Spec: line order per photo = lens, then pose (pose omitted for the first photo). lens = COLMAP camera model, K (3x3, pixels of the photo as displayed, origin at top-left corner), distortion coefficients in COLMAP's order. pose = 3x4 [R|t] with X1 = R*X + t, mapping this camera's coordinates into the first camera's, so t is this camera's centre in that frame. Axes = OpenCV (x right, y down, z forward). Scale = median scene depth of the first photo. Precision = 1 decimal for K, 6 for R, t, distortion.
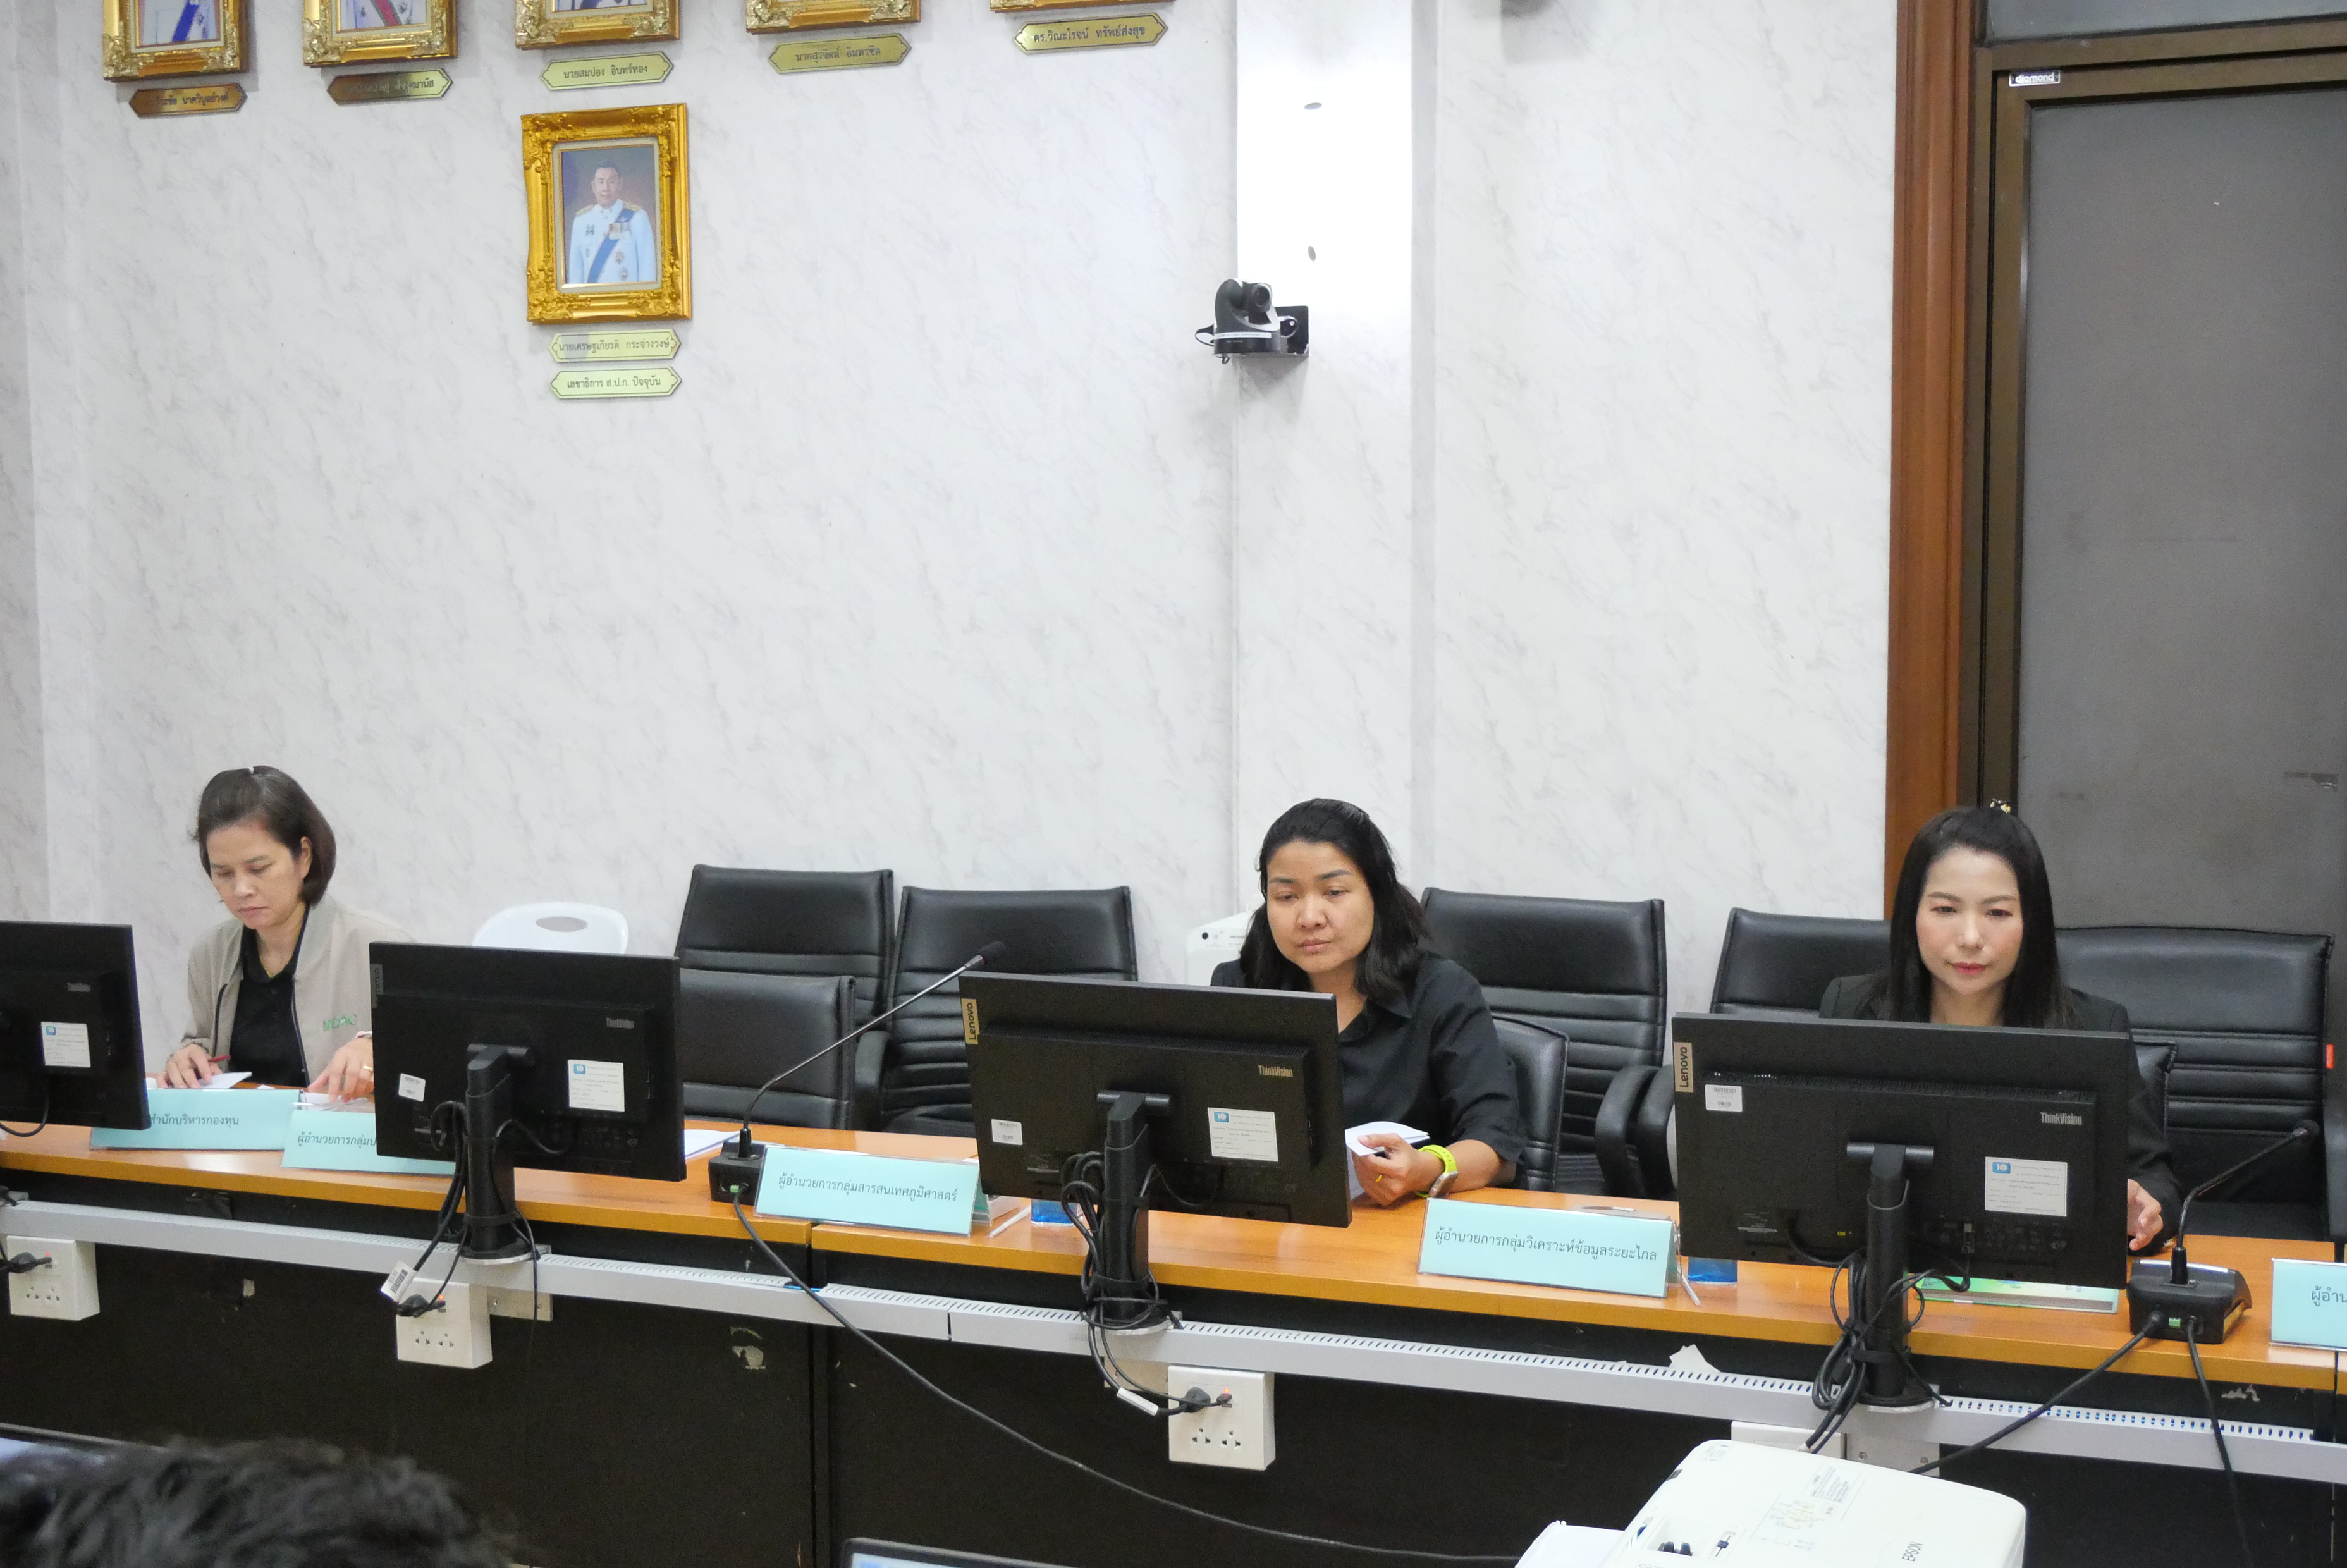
lens RADIAL K [[2989.7, 0, 1173.5], [0, 2989.7, 784.0], [0, 0, 1]] dist [-0.023177, 0.064484]
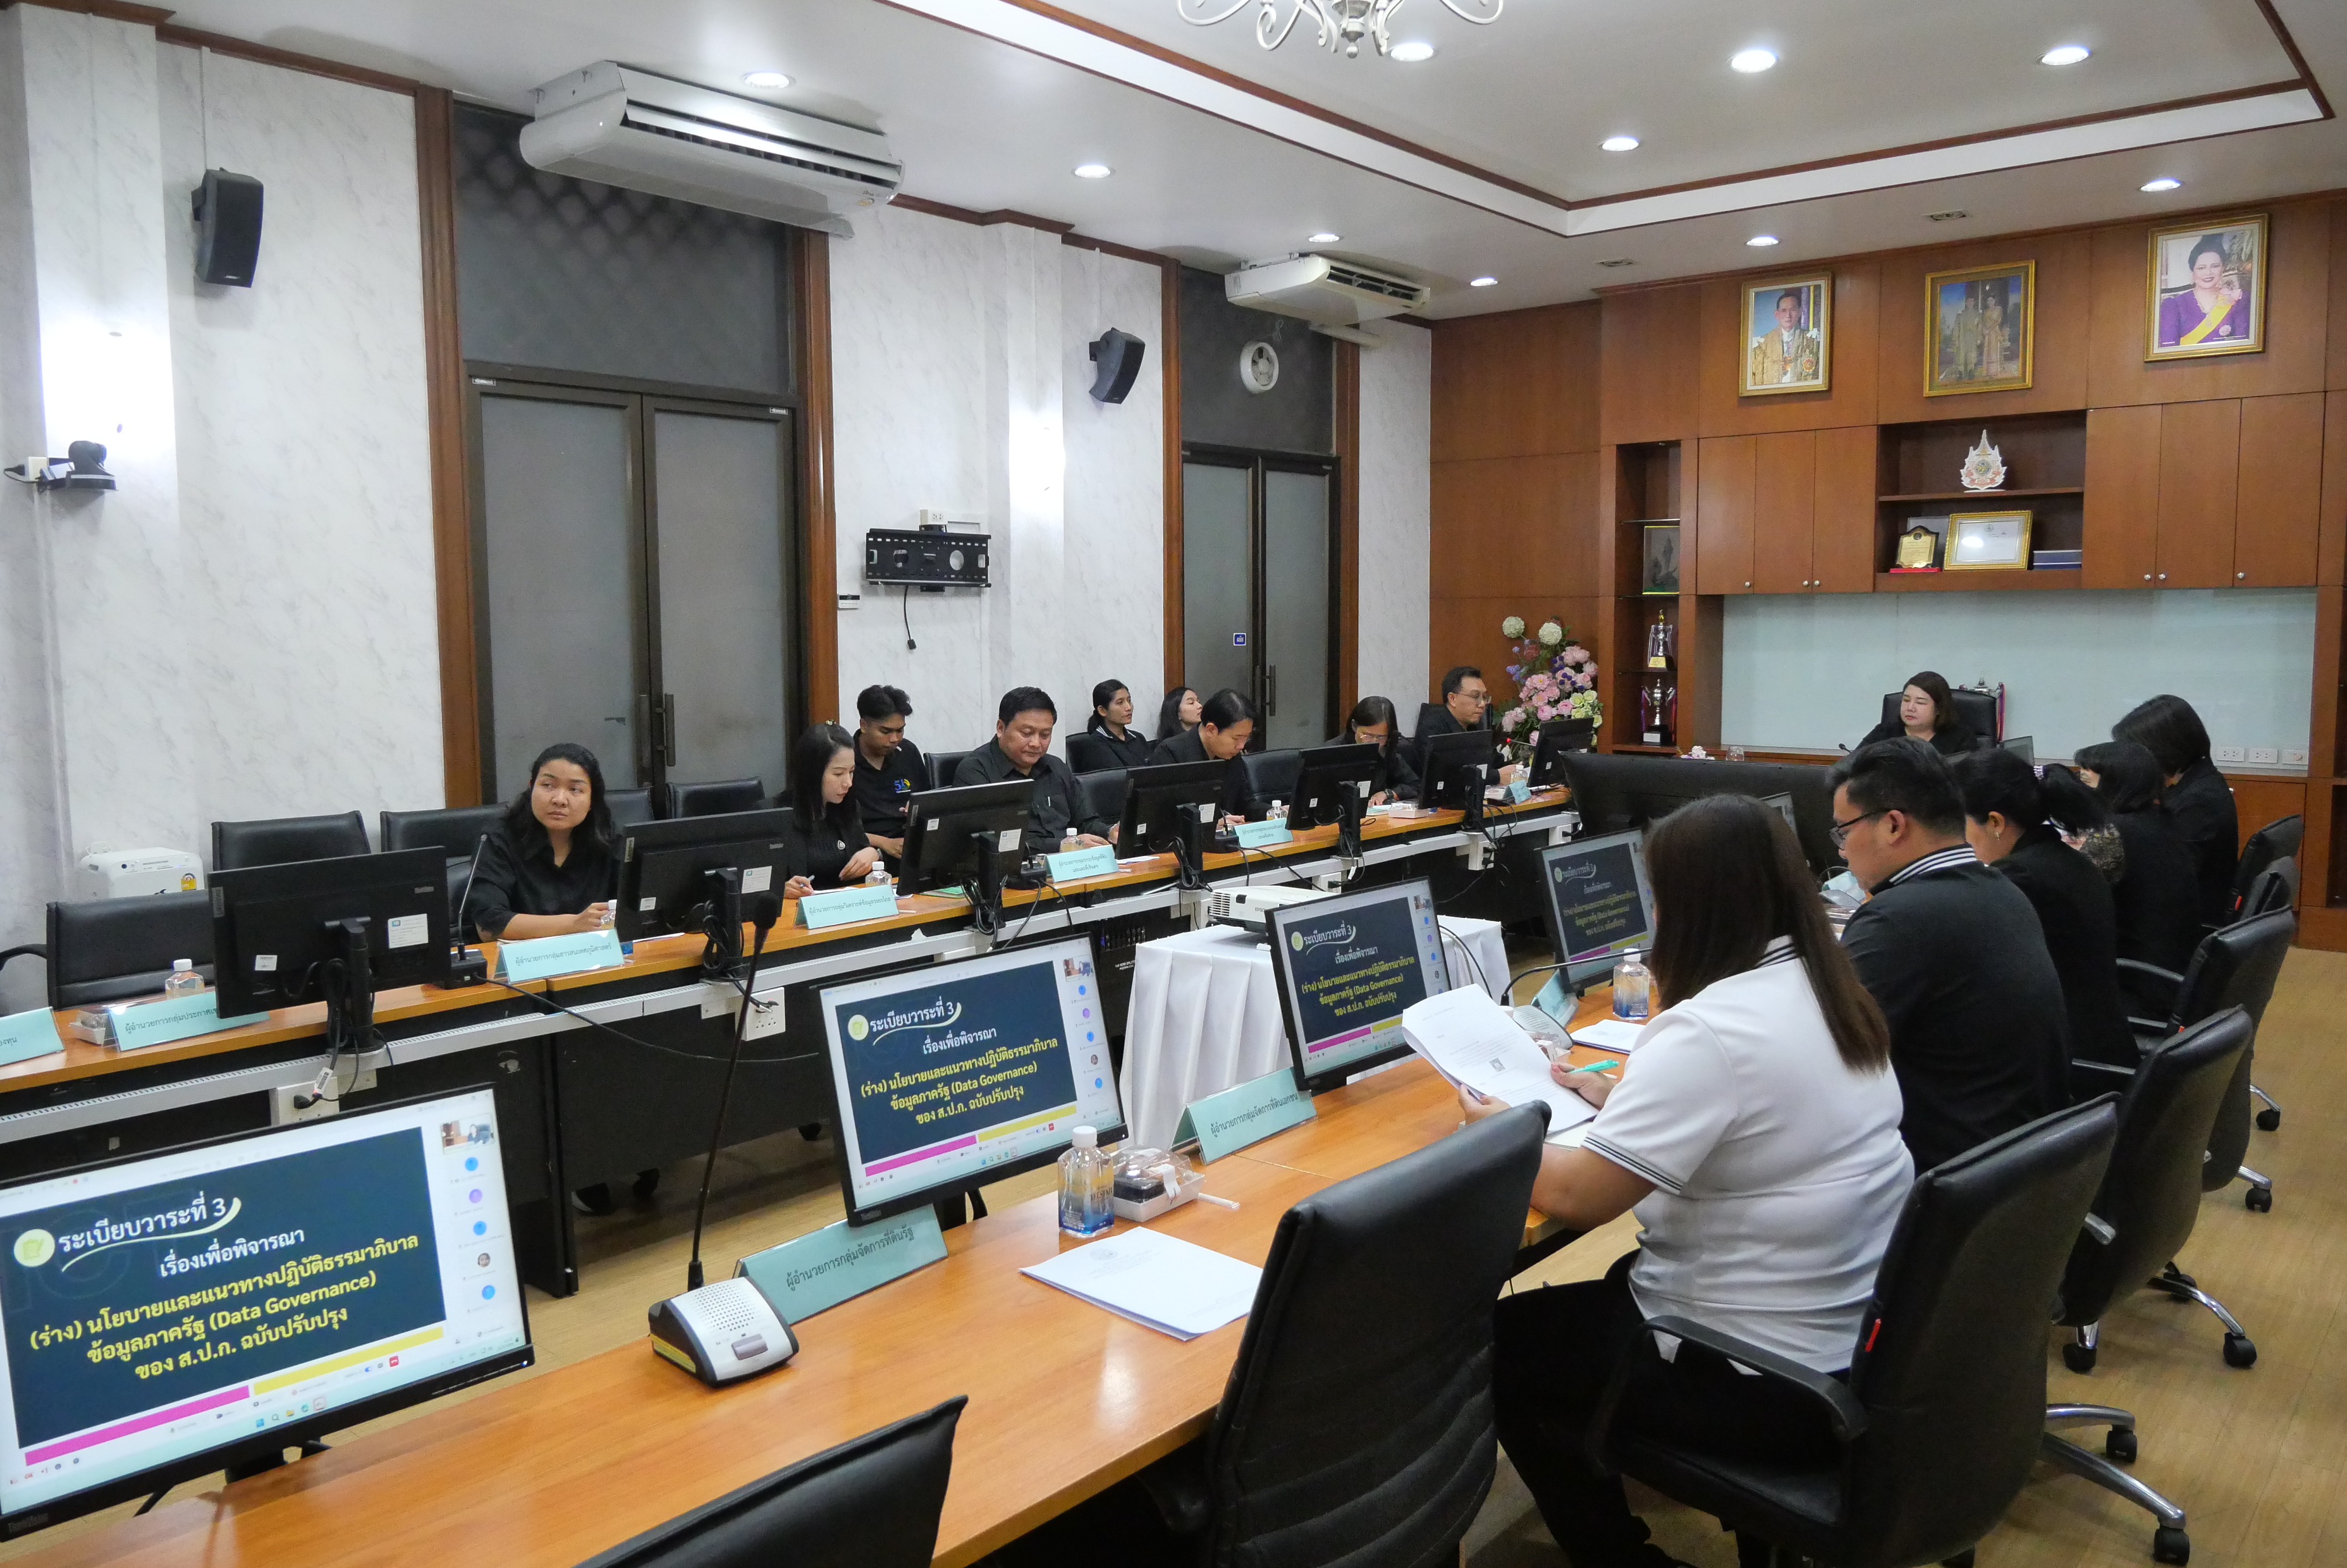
lens RADIAL K [[1689.3, 0, 1173.5], [0, 1689.3, 784.0], [0, 0, 1]] dist [-0.039158, 0.005291]
pose [[0.306269, -0.089499, 0.947728, -0.901105], [0.083082, 0.994285, 0.067047, -0.005465], [-0.948313, 0.058205, 0.311954, 0.303508]]
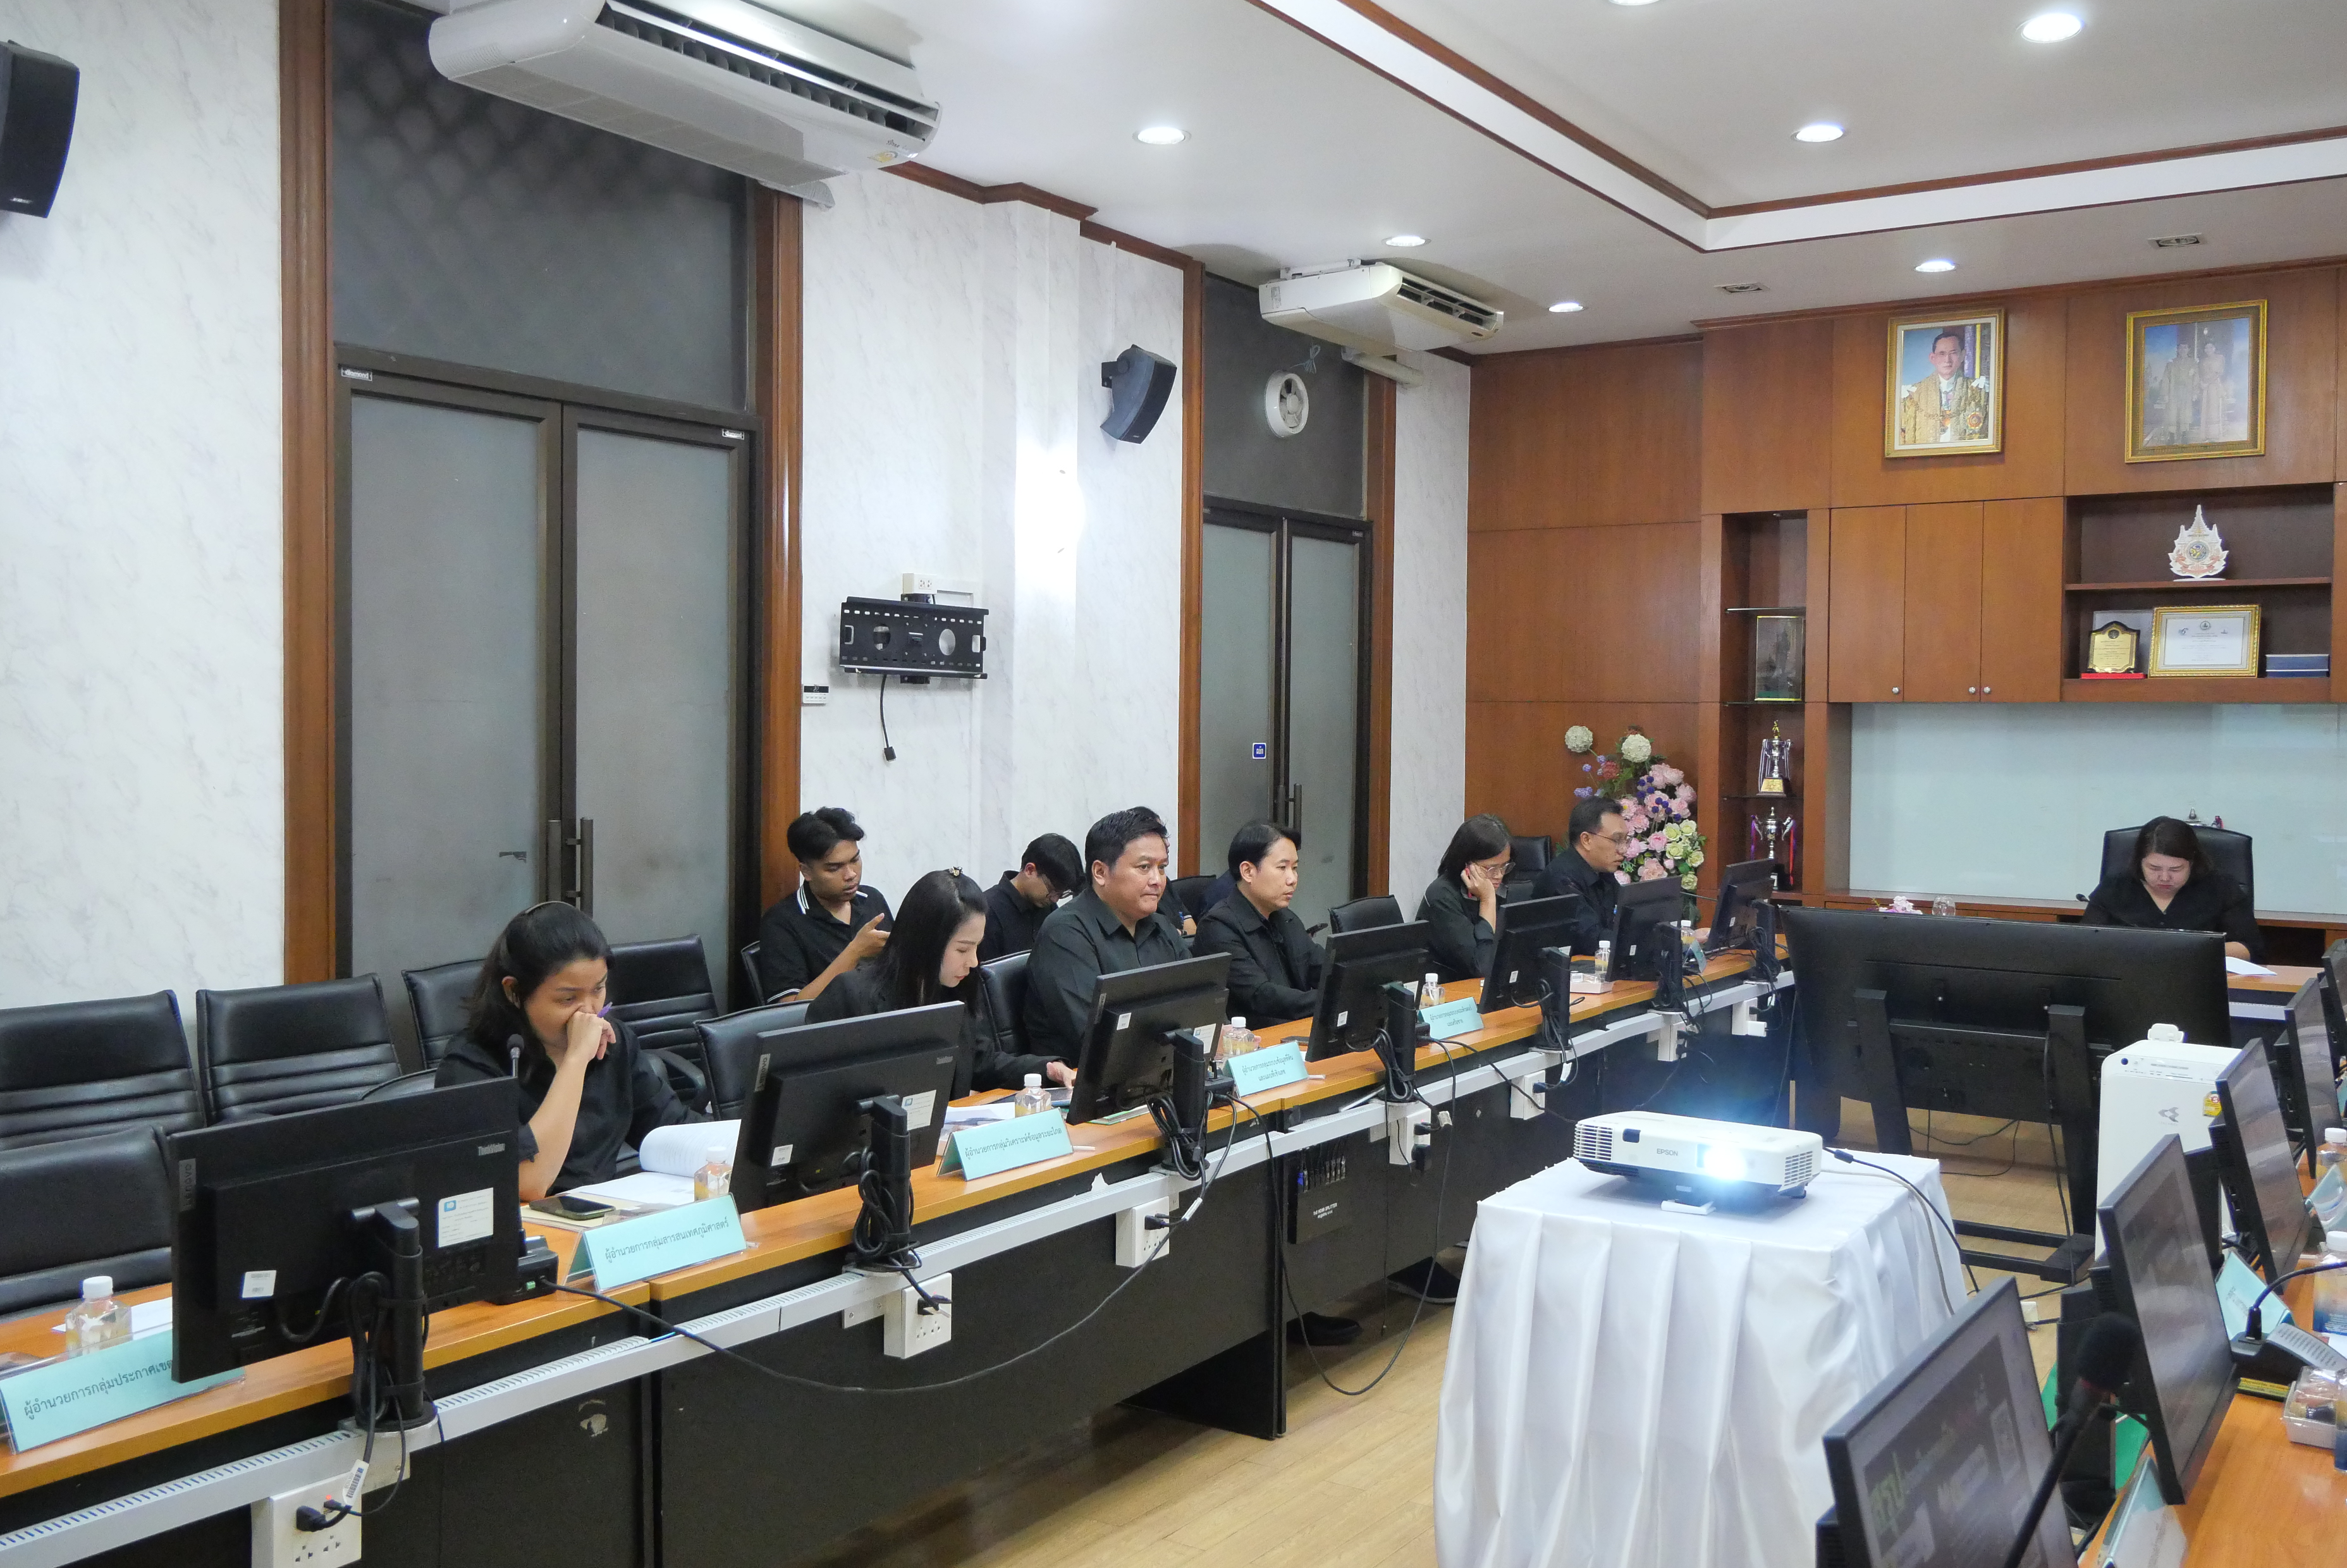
lens RADIAL K [[2032.5, 0, 1173.5], [0, 2032.5, 784.0], [0, 0, 1]] dist [-0.009685, -0.007300]
pose [[0.196646, -0.023858, 0.980184, -0.791953], [0.070681, 0.997448, 0.010098, -0.034092], [-0.977924, 0.067295, 0.197830, 0.603926]]
